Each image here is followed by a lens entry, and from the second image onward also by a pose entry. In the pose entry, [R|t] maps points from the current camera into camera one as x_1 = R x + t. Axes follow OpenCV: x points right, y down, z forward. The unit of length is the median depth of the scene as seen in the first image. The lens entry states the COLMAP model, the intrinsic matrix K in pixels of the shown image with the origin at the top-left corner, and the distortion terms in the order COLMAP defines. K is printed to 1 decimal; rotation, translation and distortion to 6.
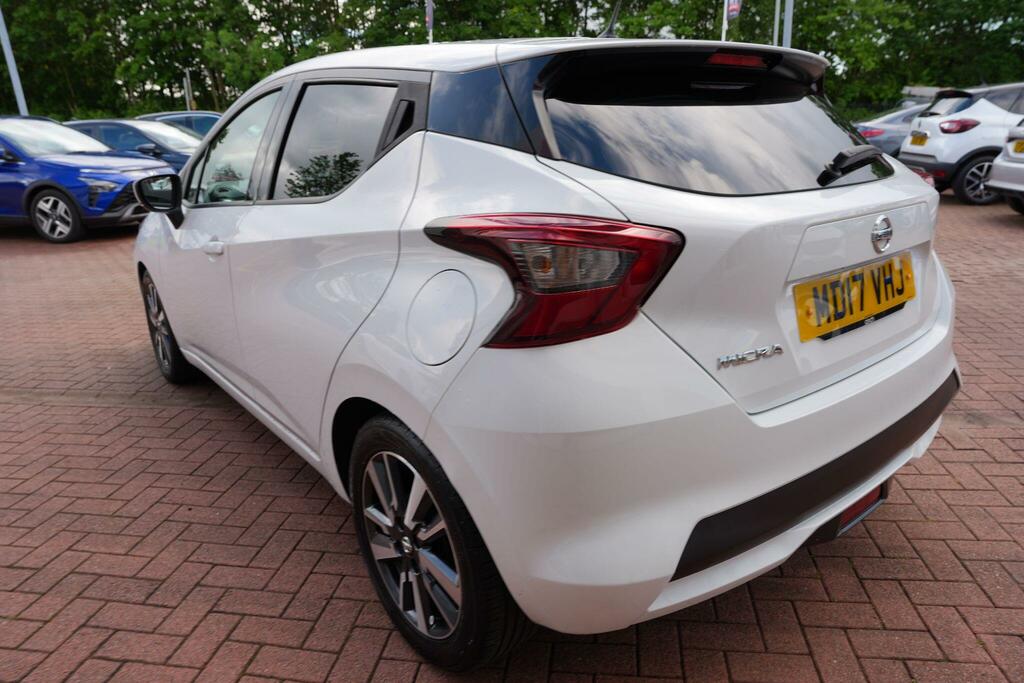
lens RADIAL K [[692.5, 0, 517.0], [0, 692.5, 344.3], [0, 0, 1]] dist [-0.108209, 0.079373]
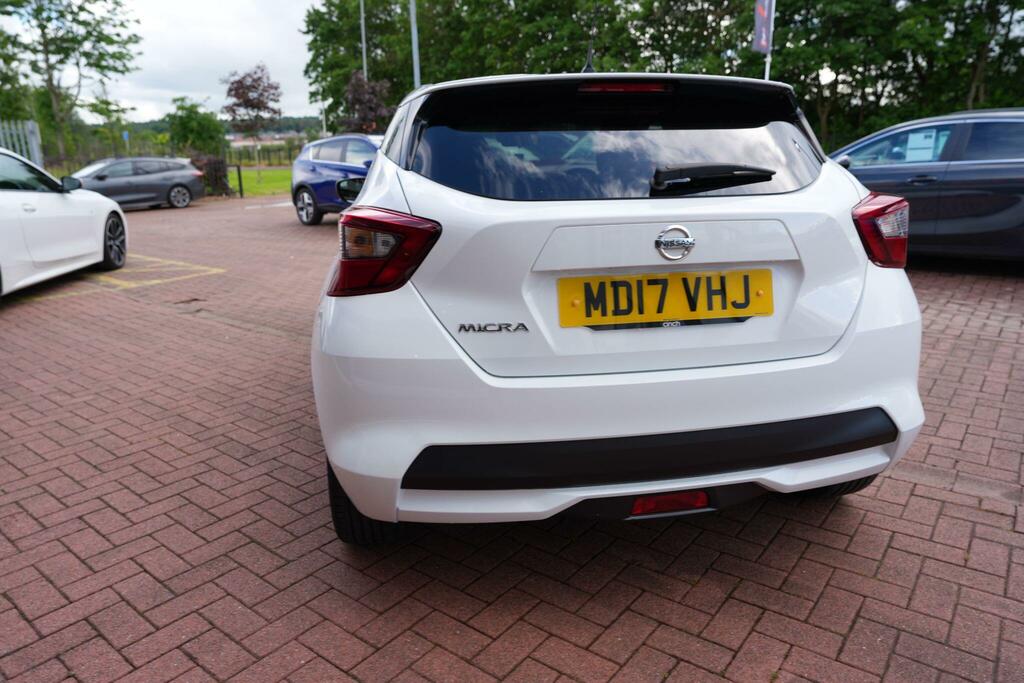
lens RADIAL K [[692.5, 0, 517.6], [0, 692.5, 340.5], [0, 0, 1]] dist [-0.108209, 0.079373]
pose [[0.866471, 0.138676, -0.479580, 0.654186], [-0.154620, 0.987954, 0.006322, 0.016742], [0.474680, 0.068674, 0.877475, -0.052992]]
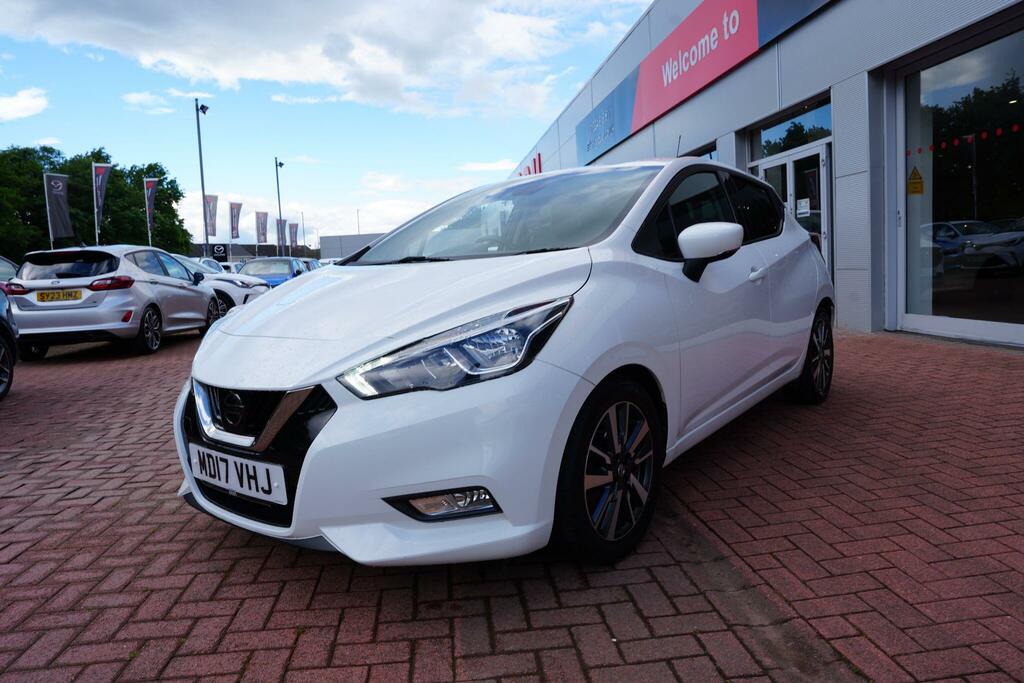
lens RADIAL K [[692.5, 0, 515.2], [0, 692.5, 334.8], [0, 0, 1]] dist [-0.108209, 0.079373]
pose [[-0.236939, -0.062237, 0.969529, -2.057844], [0.352091, 0.924603, 0.145399, -0.495716], [-0.905479, 0.375813, -0.197161, 2.158156]]
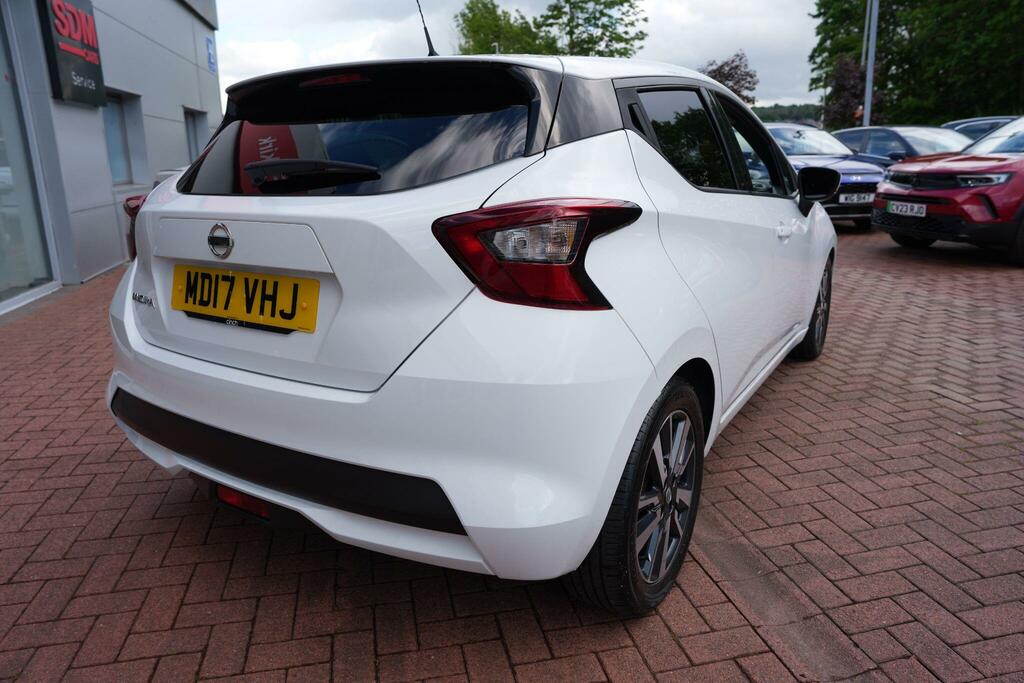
lens RADIAL K [[692.5, 0, 514.0], [0, 692.5, 339.0], [0, 0, 1]] dist [-0.108209, 0.079373]
pose [[0.344168, 0.264724, -0.900816, 1.287229], [-0.277752, 0.945194, 0.171647, -0.248180], [0.896885, 0.191128, 0.398833, 0.763834]]
